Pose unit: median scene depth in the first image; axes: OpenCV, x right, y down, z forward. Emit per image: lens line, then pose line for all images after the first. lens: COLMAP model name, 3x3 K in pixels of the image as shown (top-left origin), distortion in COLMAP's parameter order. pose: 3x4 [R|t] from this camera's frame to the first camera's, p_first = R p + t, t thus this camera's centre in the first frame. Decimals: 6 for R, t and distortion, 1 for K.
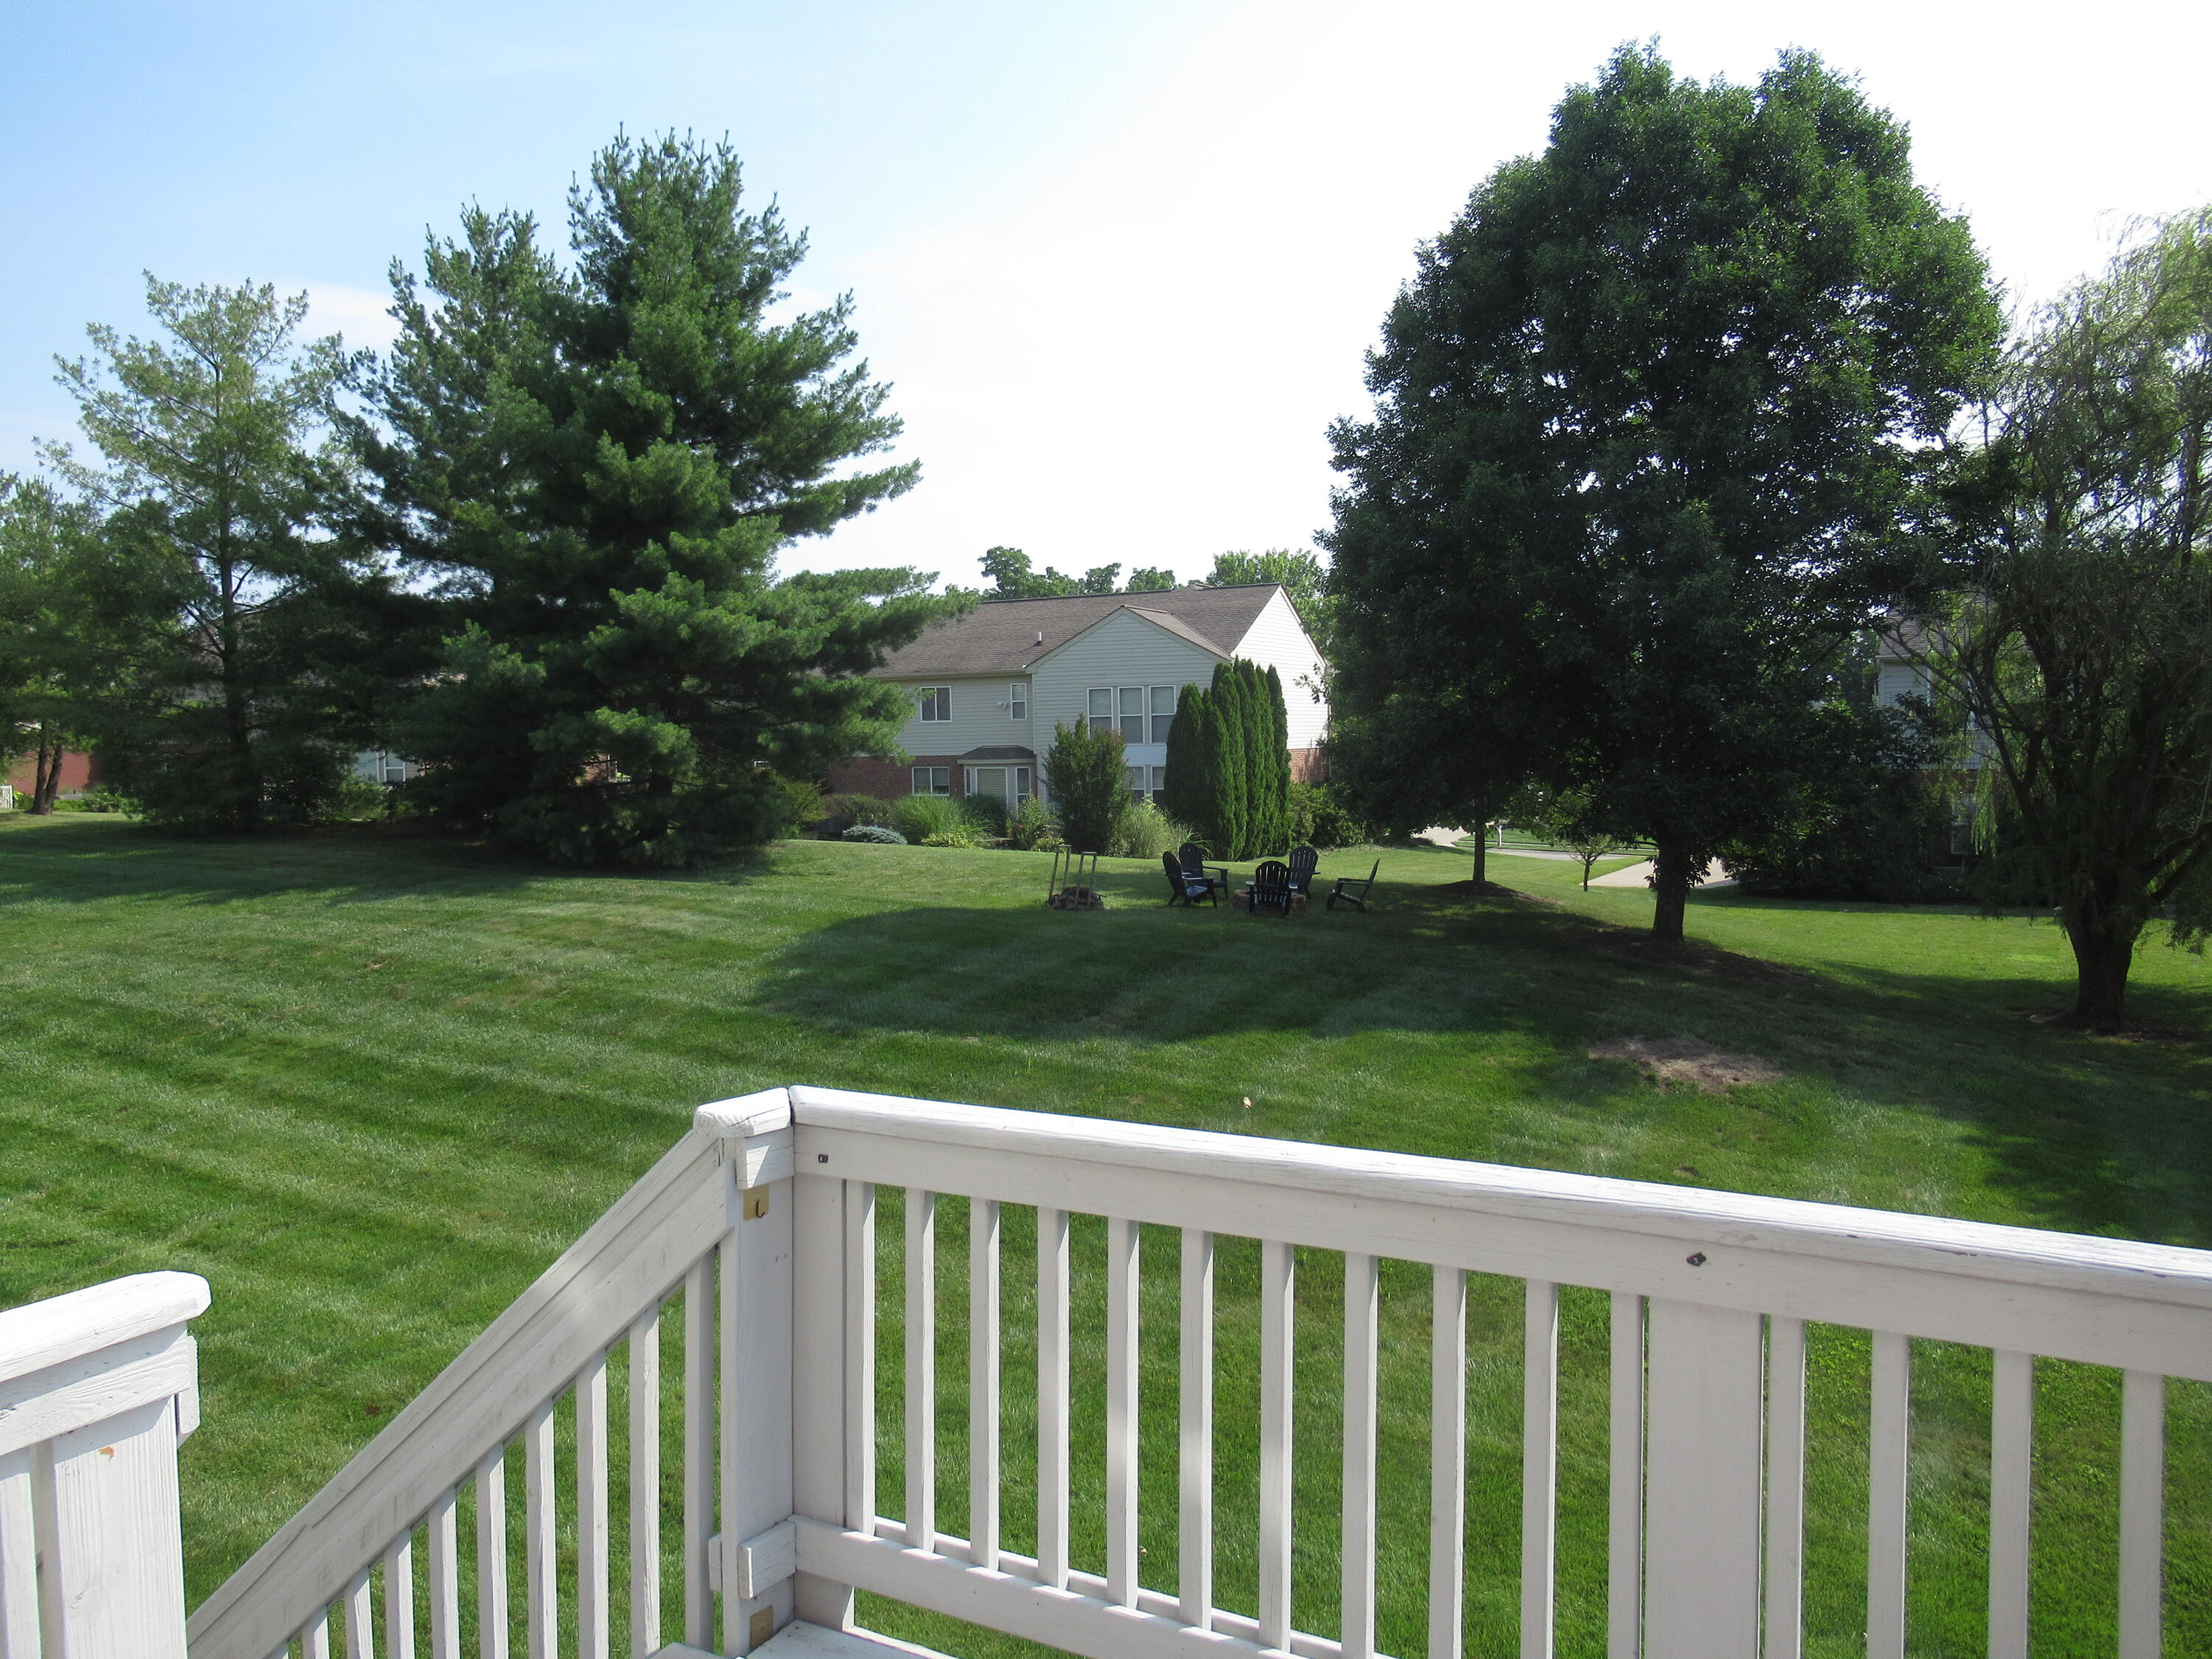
lens RADIAL K [[1665.7, 0, 1106.3], [0, 1665.7, 830.5], [0, 0, 1]] dist [-0.000852, 0.000815]
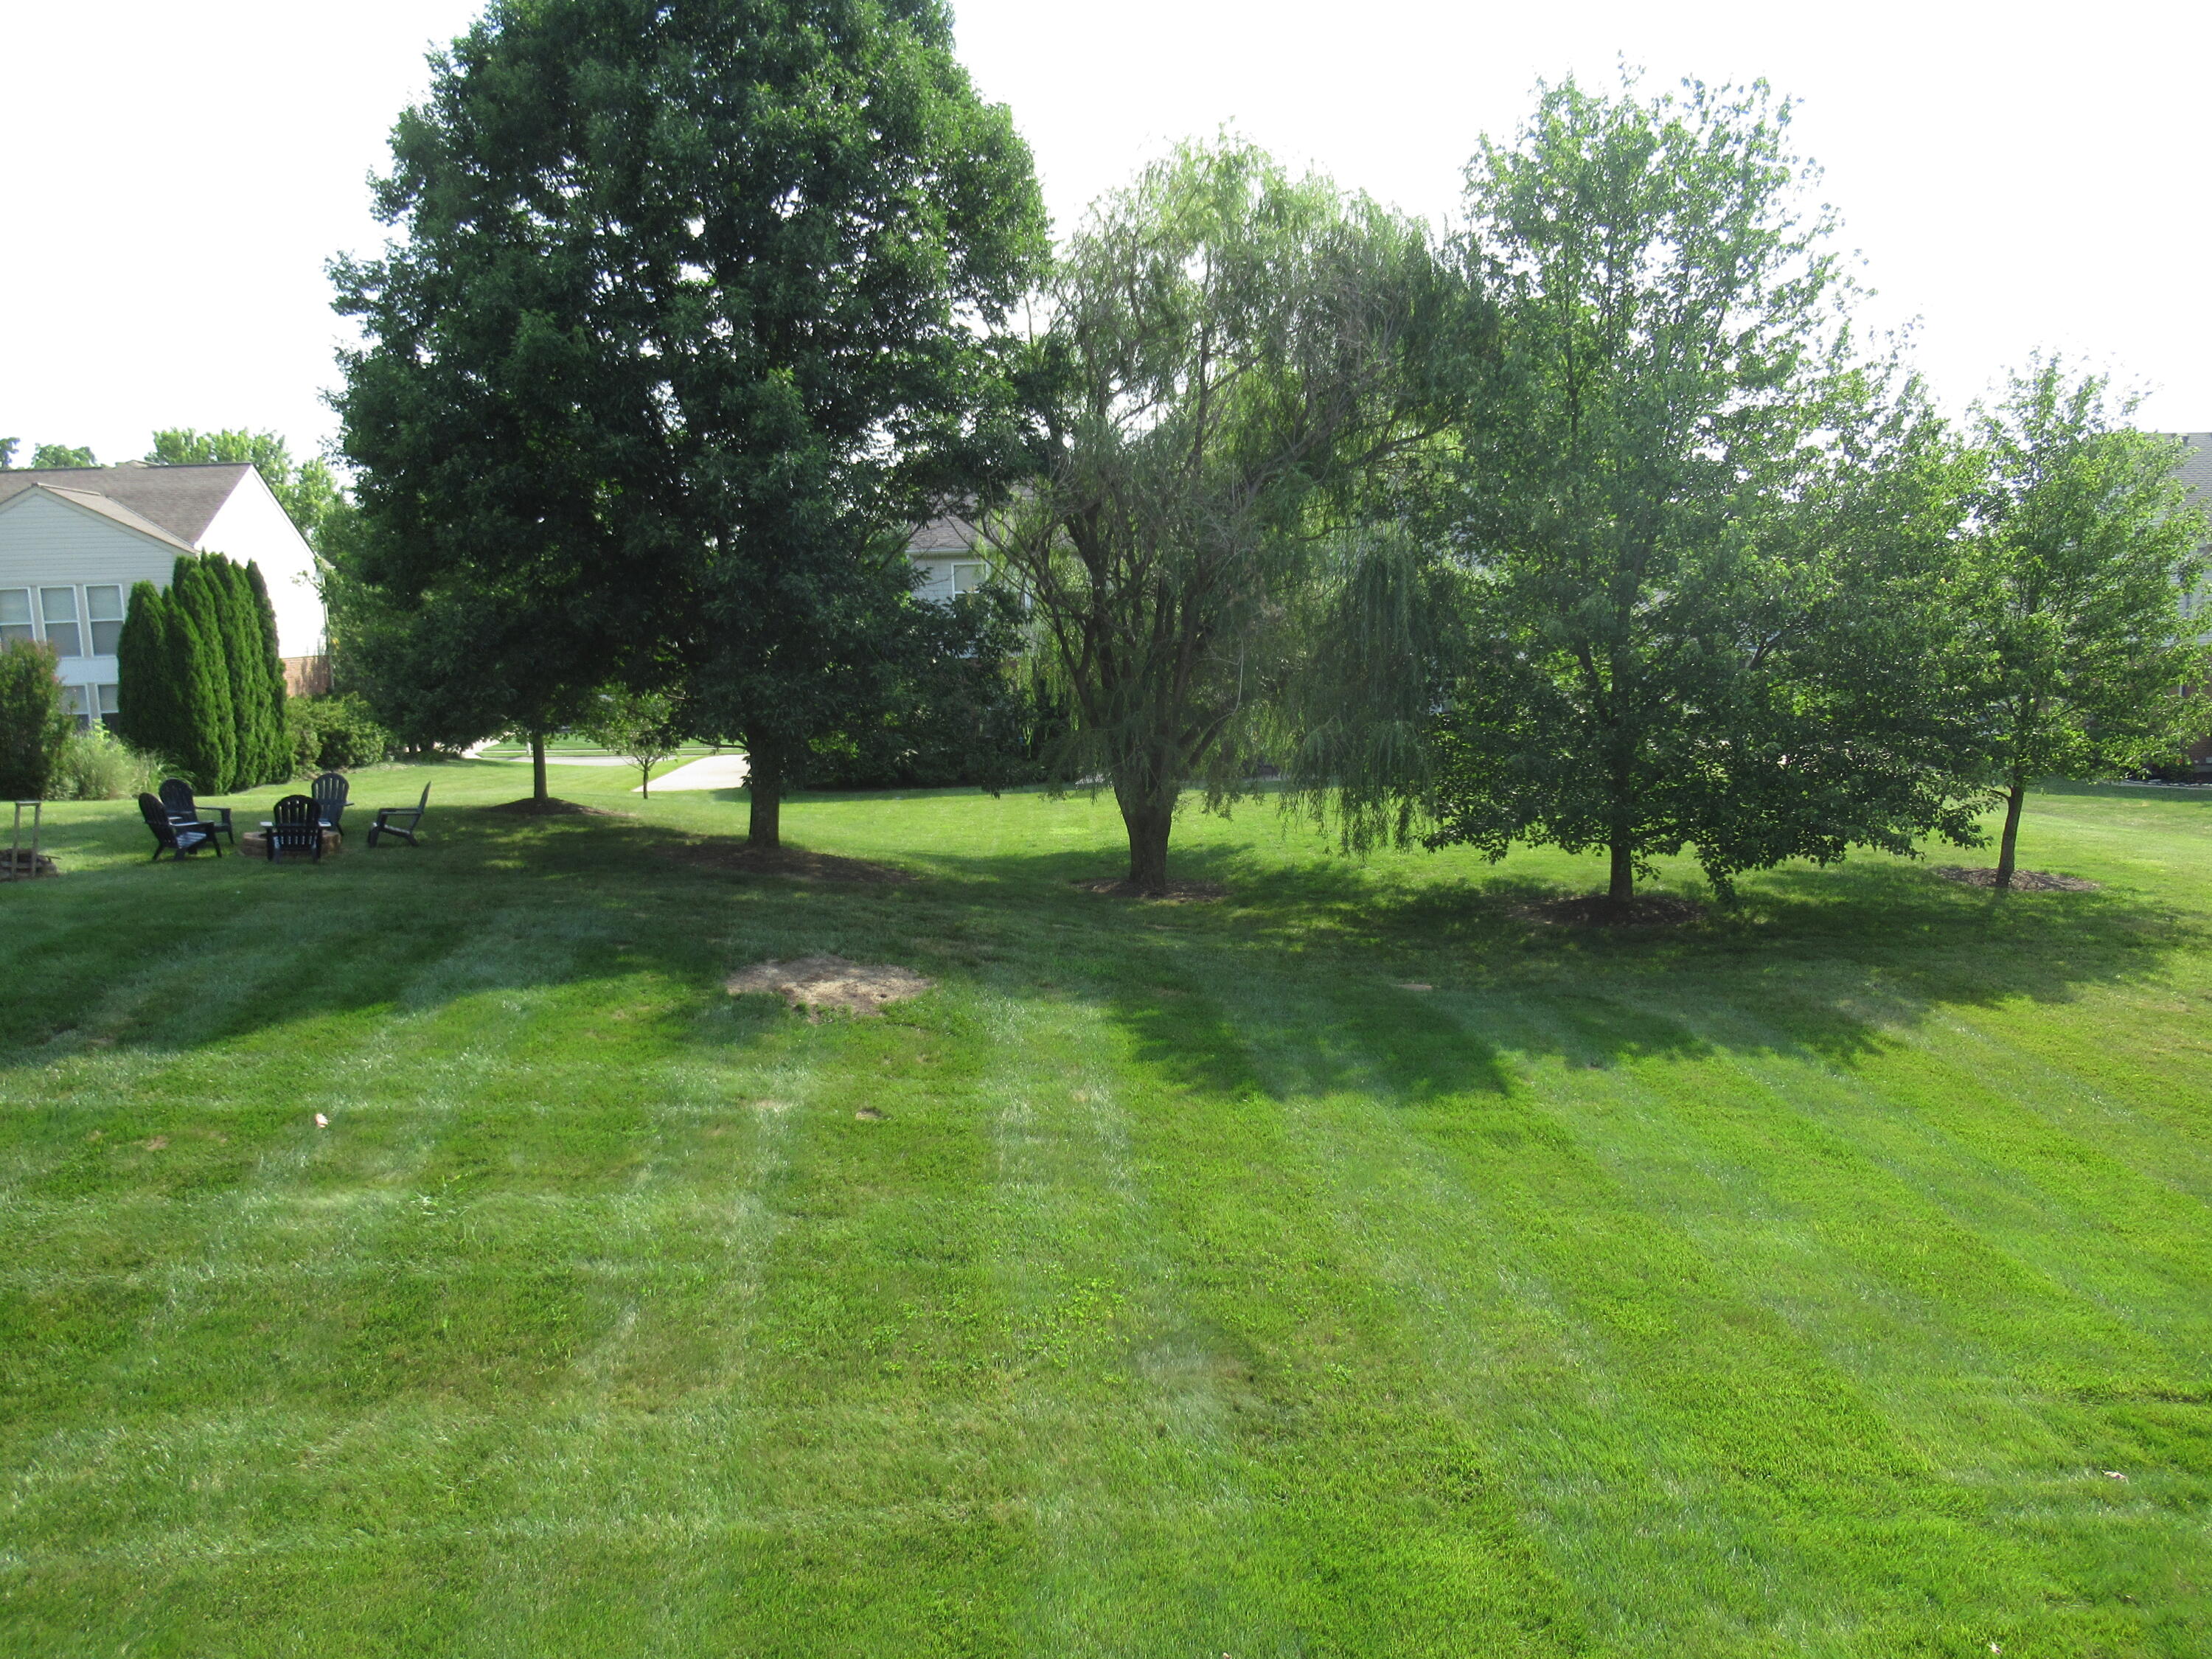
lens RADIAL K [[1665.7, 0, 1106.4], [0, 1665.7, 819.3], [0, 0, 1]] dist [-0.000852, 0.000815]
pose [[0.837431, -0.082603, 0.540266, -0.009814], [0.053950, 0.996179, 0.068684, -0.004665], [-0.543875, -0.028371, 0.838687, 0.106001]]
